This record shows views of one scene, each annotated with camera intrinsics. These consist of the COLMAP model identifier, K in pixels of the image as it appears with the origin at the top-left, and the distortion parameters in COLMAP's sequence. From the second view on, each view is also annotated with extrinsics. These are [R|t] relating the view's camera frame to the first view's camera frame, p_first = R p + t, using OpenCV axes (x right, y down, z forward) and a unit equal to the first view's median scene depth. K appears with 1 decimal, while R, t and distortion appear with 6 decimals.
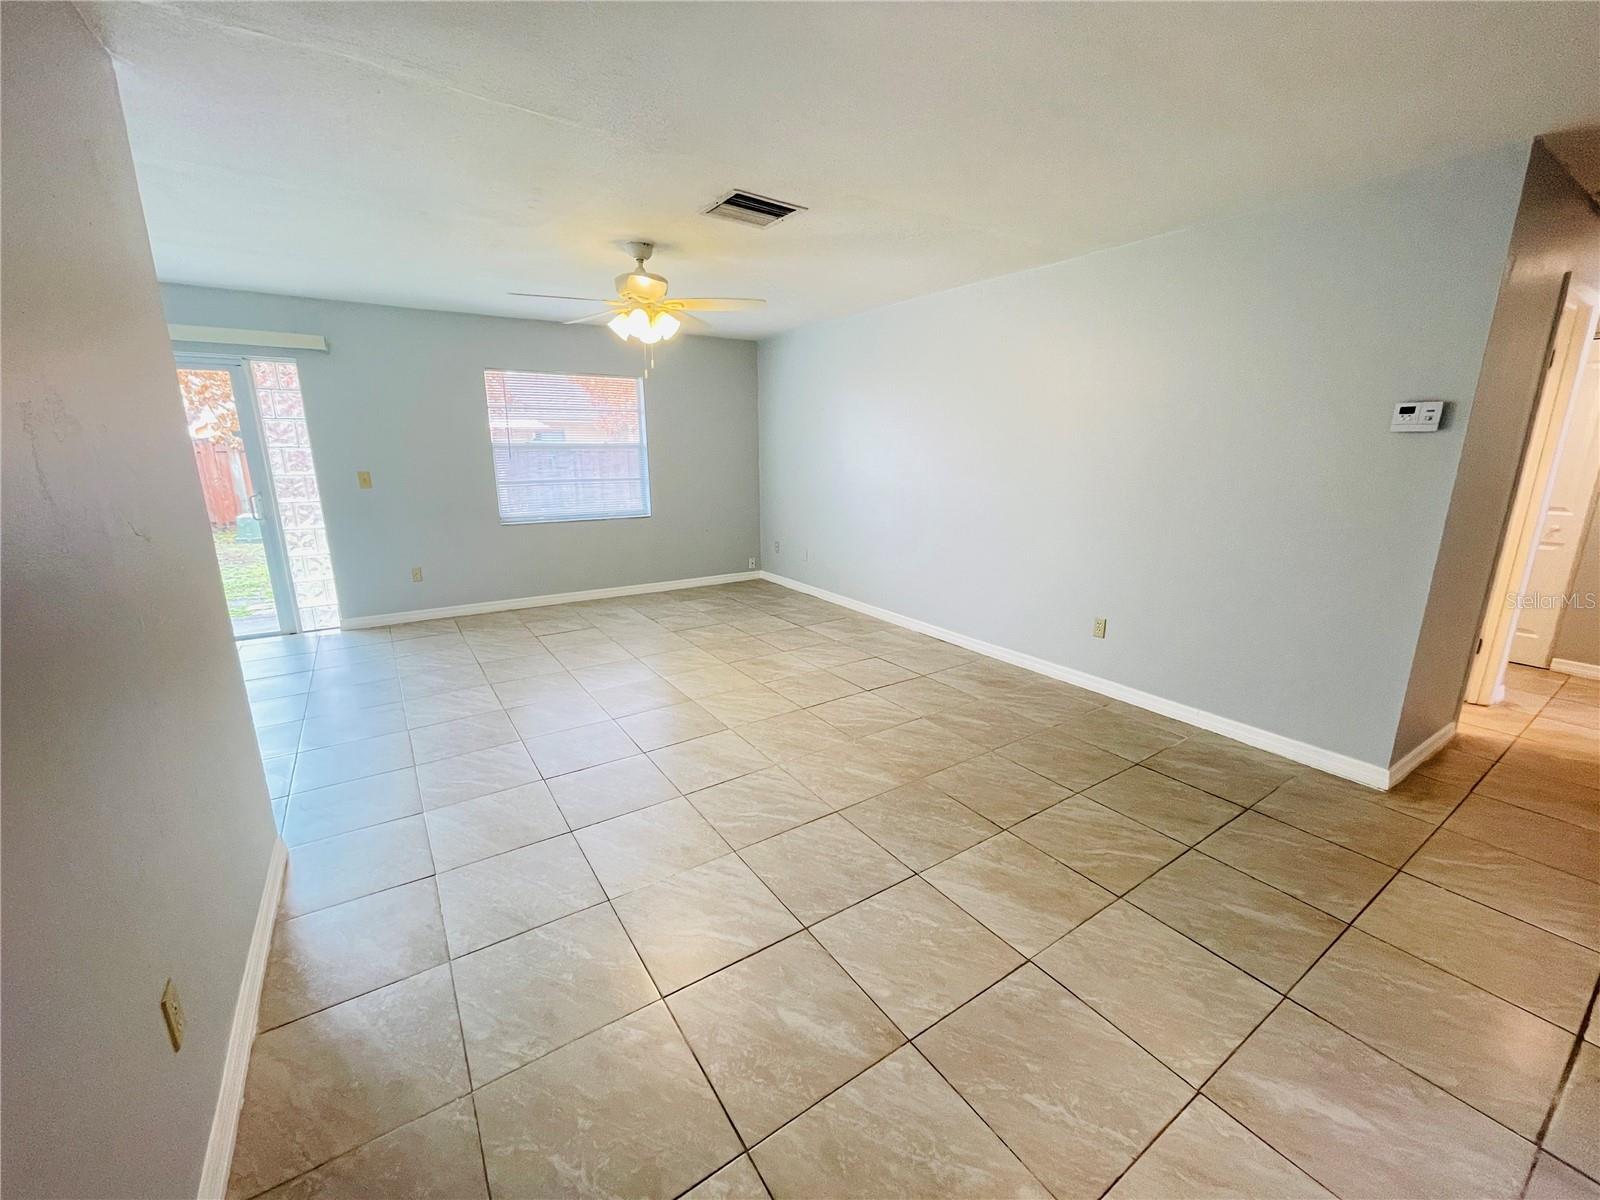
lens RADIAL K [[646.7, 0, 799.4], [0, 646.7, 603.6], [0, 0, 1]] dist [0.004392, -0.003278]
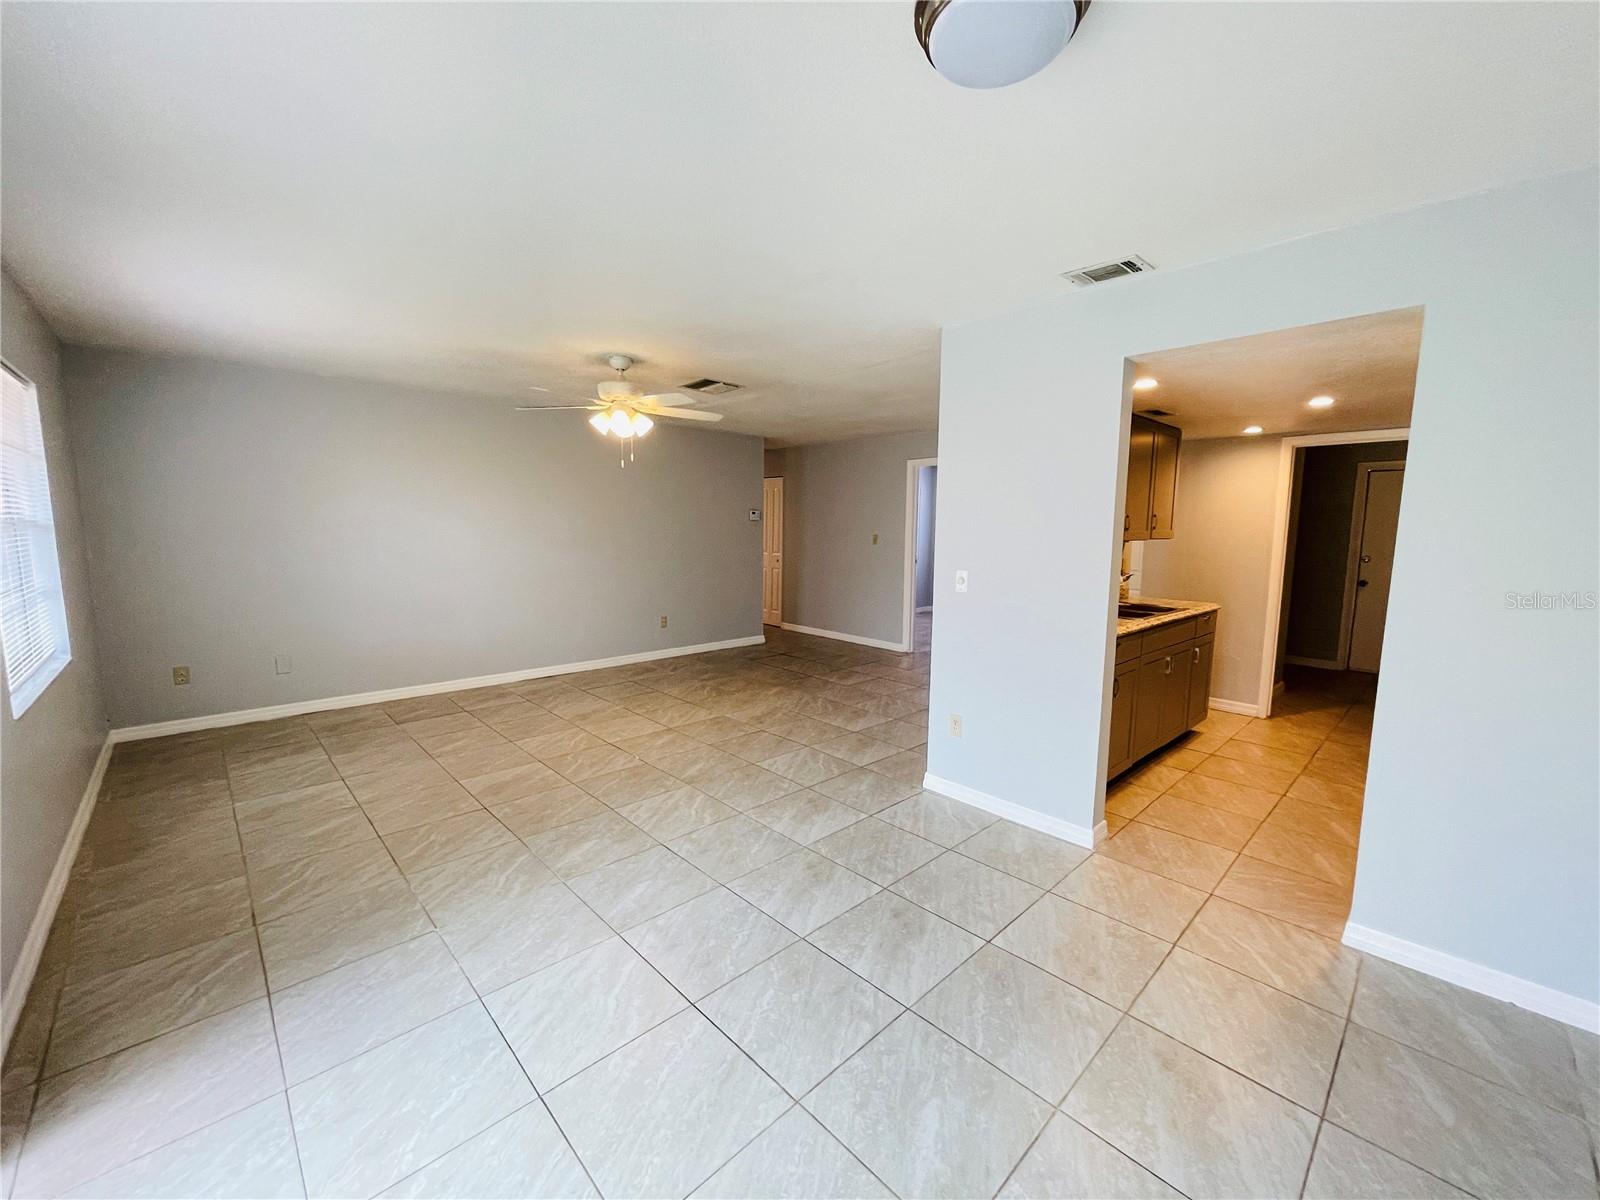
lens RADIAL K [[643.7, 0, 800.0], [0, 643.7, 600.0], [0, 0, 1]] dist [-0.002078, 0.005371]
pose [[-0.169903, -0.118765, 0.978278, -1.371060], [0.226655, 0.961388, 0.156079, -0.218993], [-0.959041, 0.248250, -0.136424, 0.871706]]
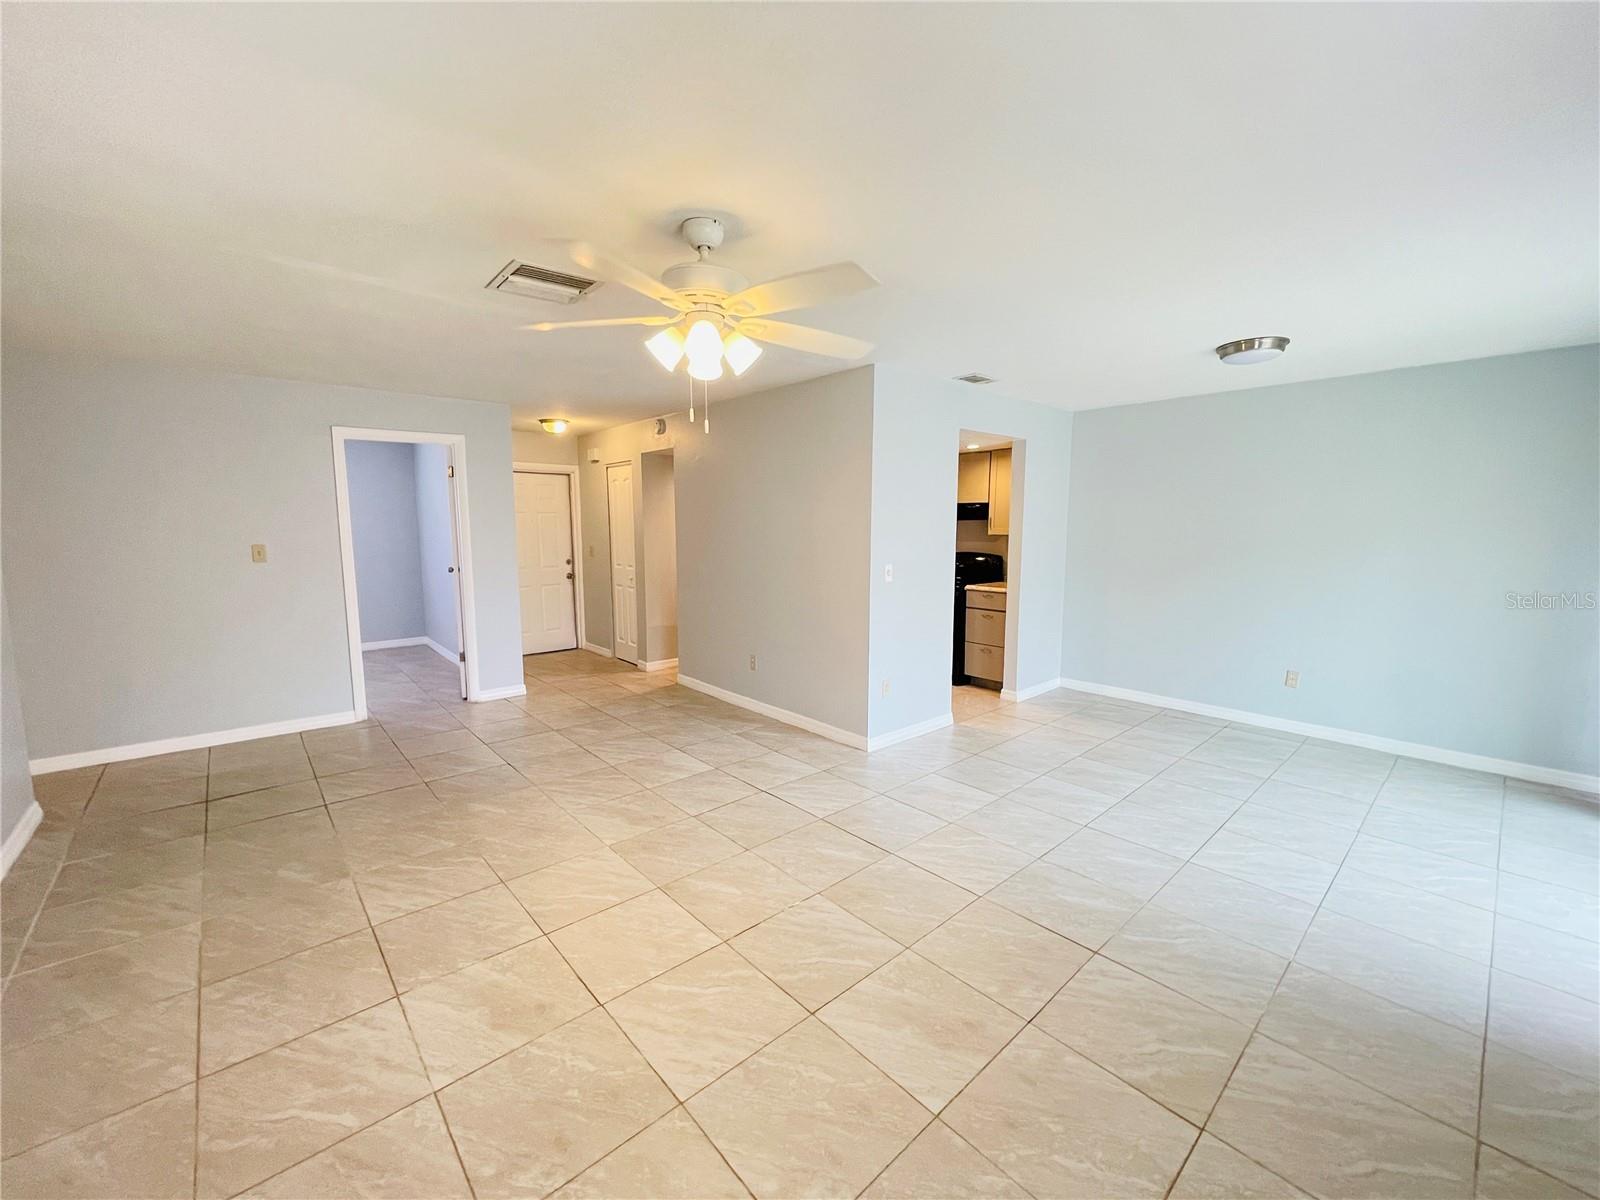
lens RADIAL K [[646.7, 0, 799.4], [0, 646.7, 603.6], [0, 0, 1]] dist [0.004392, -0.003278]
pose [[-0.989863, 0.015120, -0.141218, -0.223010], [-0.036482, 0.933884, 0.355711, -0.400062], [0.137259, 0.357257, -0.923866, 1.567656]]
